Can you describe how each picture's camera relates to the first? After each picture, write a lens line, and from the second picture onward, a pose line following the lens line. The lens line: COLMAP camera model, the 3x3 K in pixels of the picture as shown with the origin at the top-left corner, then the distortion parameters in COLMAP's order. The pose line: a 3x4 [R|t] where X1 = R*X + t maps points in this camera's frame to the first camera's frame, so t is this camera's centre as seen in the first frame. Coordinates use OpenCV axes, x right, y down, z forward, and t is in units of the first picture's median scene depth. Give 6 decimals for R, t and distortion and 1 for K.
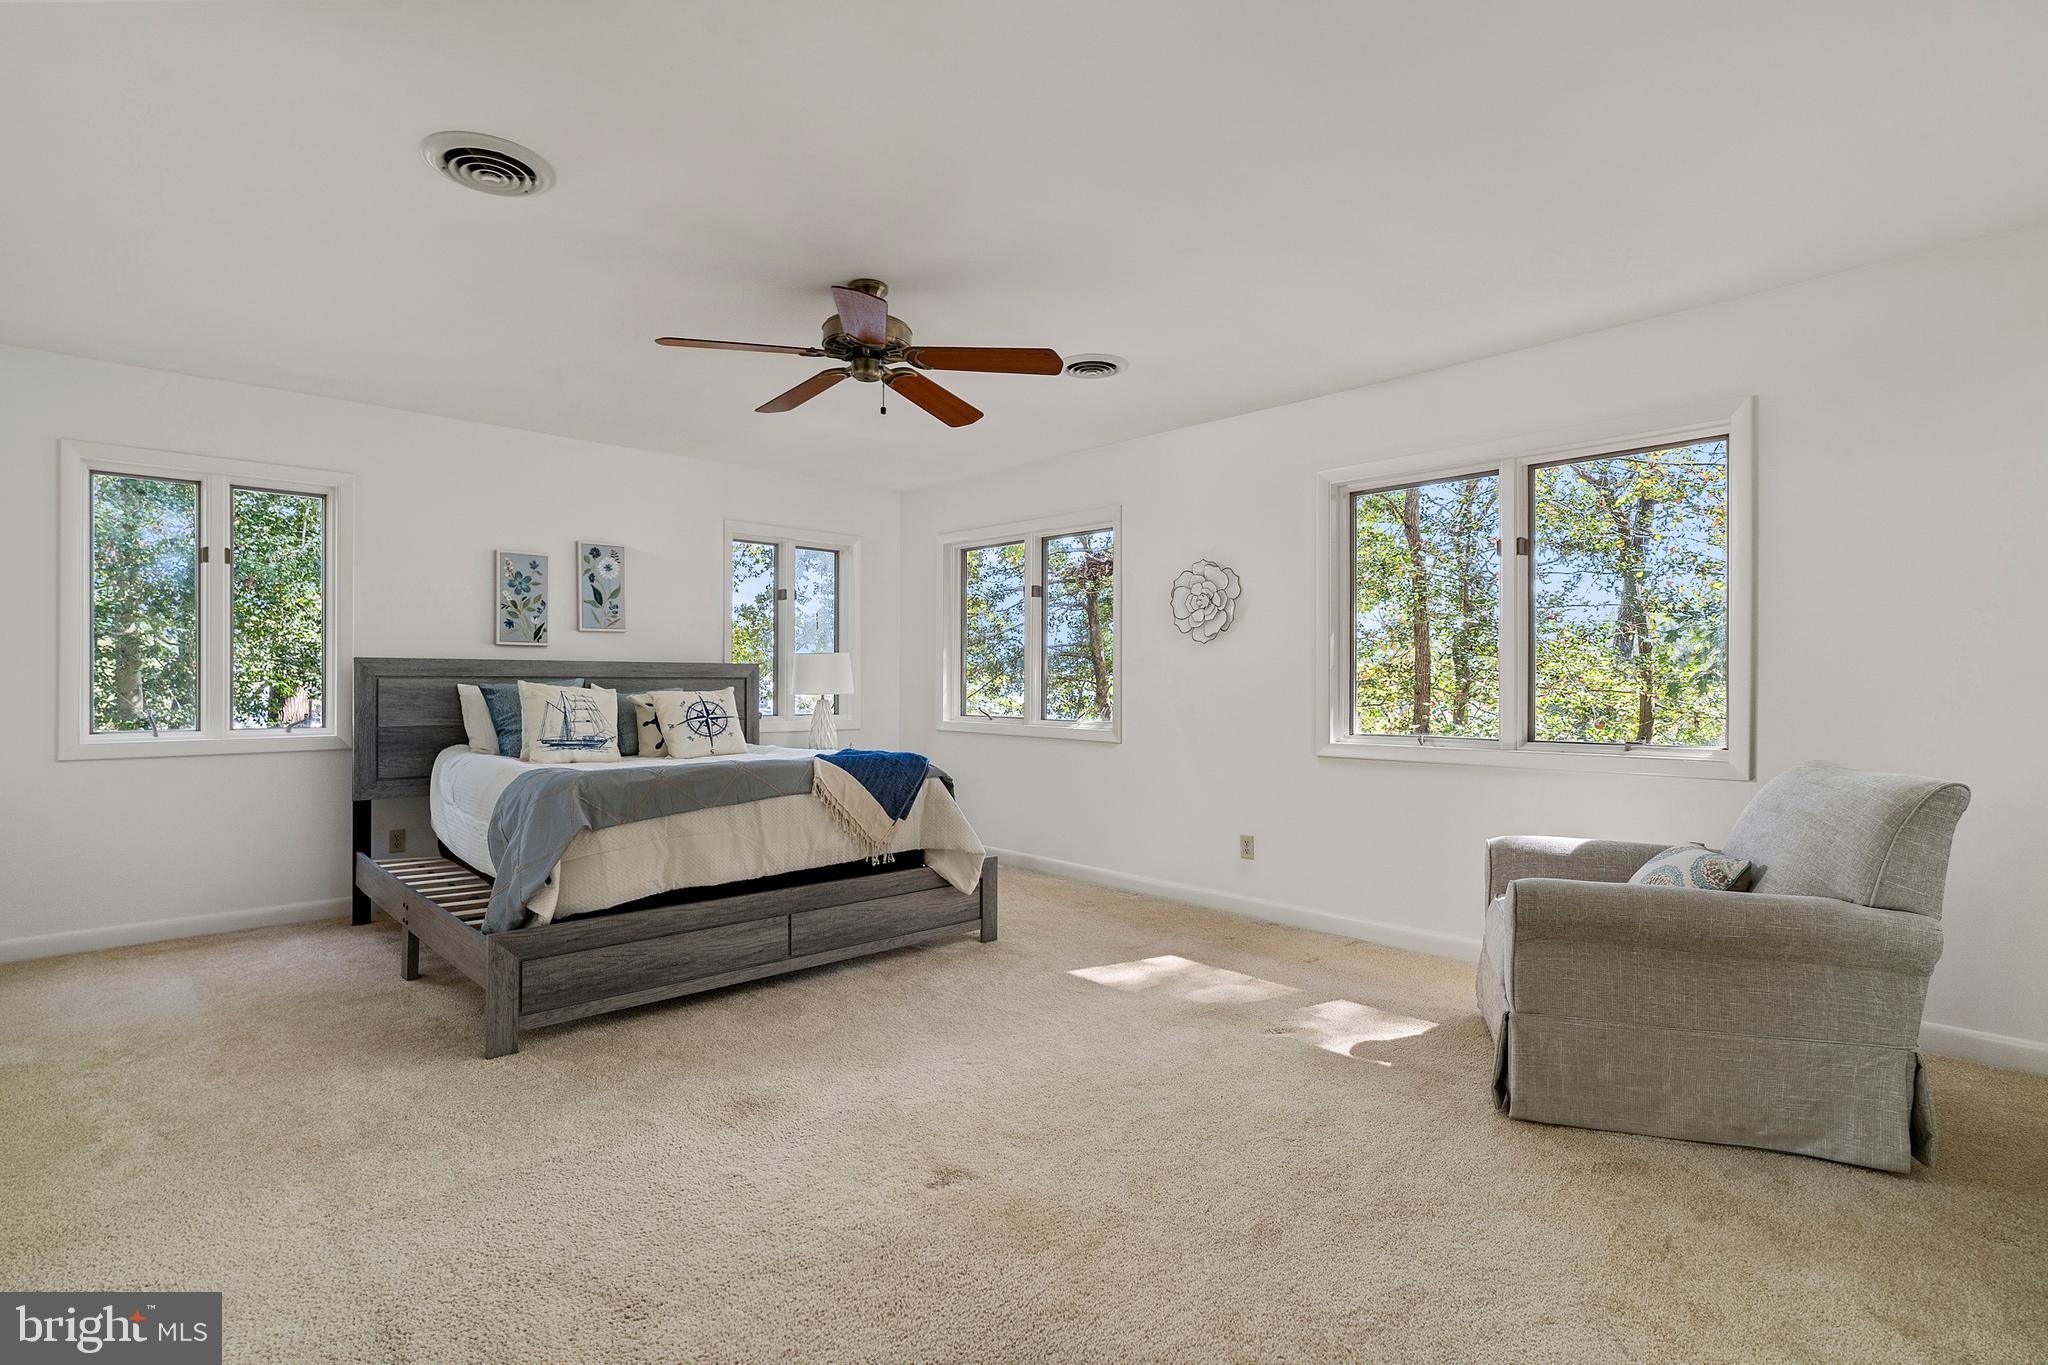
lens RADIAL K [[950.5, 0, 1011.5], [0, 950.5, 678.4], [0, 0, 1]] dist [-0.014803, 0.000535]
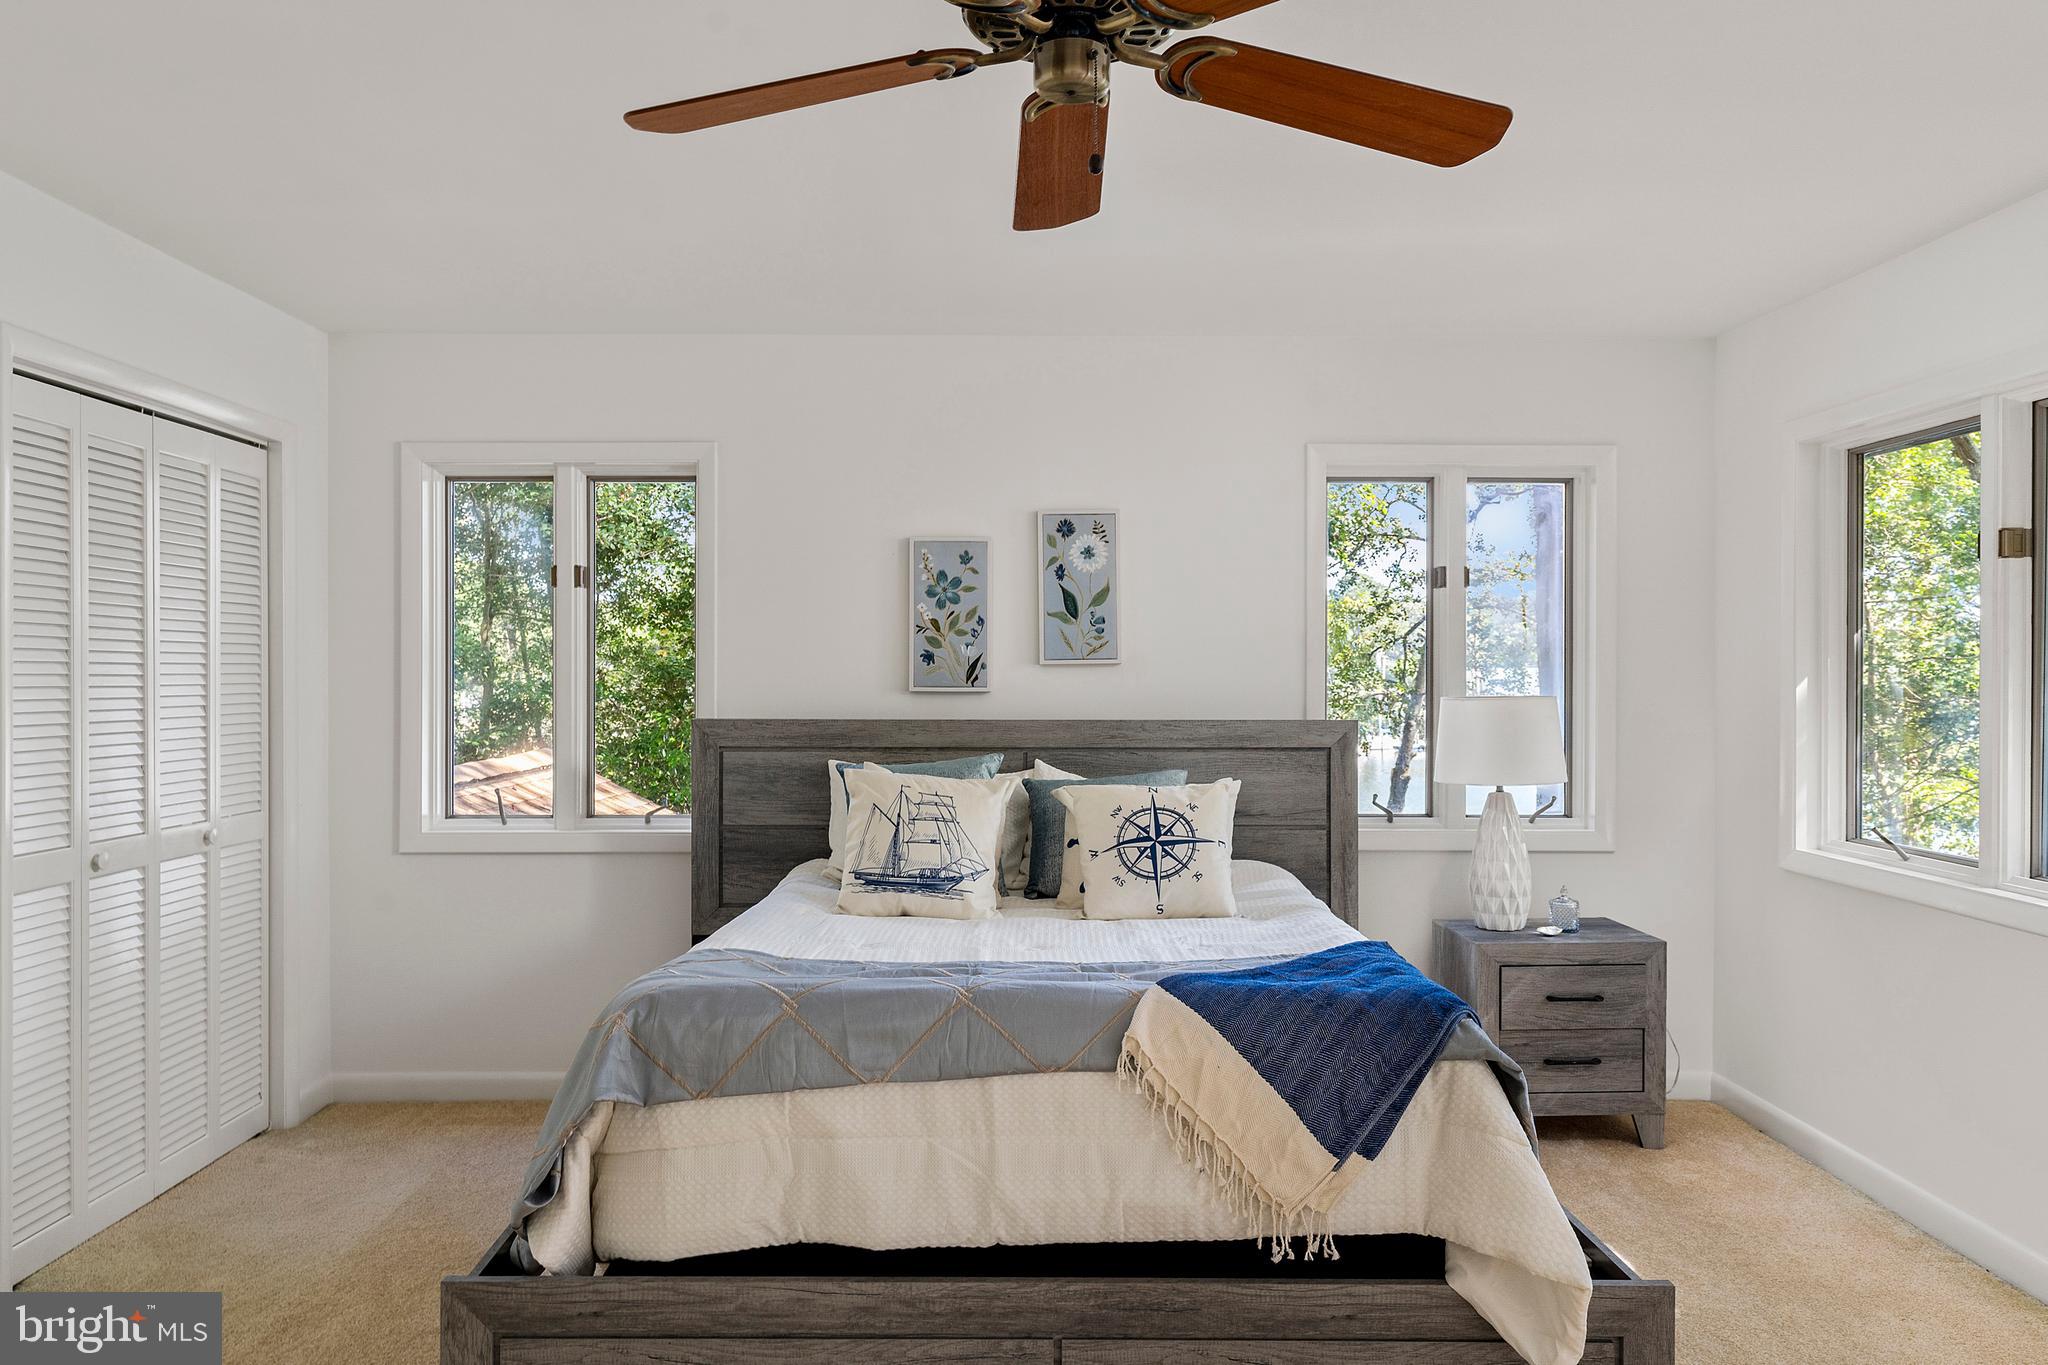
lens RADIAL K [[1492.2, 0, 1023.8], [0, 1492.2, 692.1], [0, 0, 1]] dist [0.000895, -0.000982]
pose [[0.743997, 0.004260, -0.668169, 0.168757], [0.002461, 0.999955, 0.009116, -0.047601], [0.668178, -0.008427, 0.743953, 0.352718]]
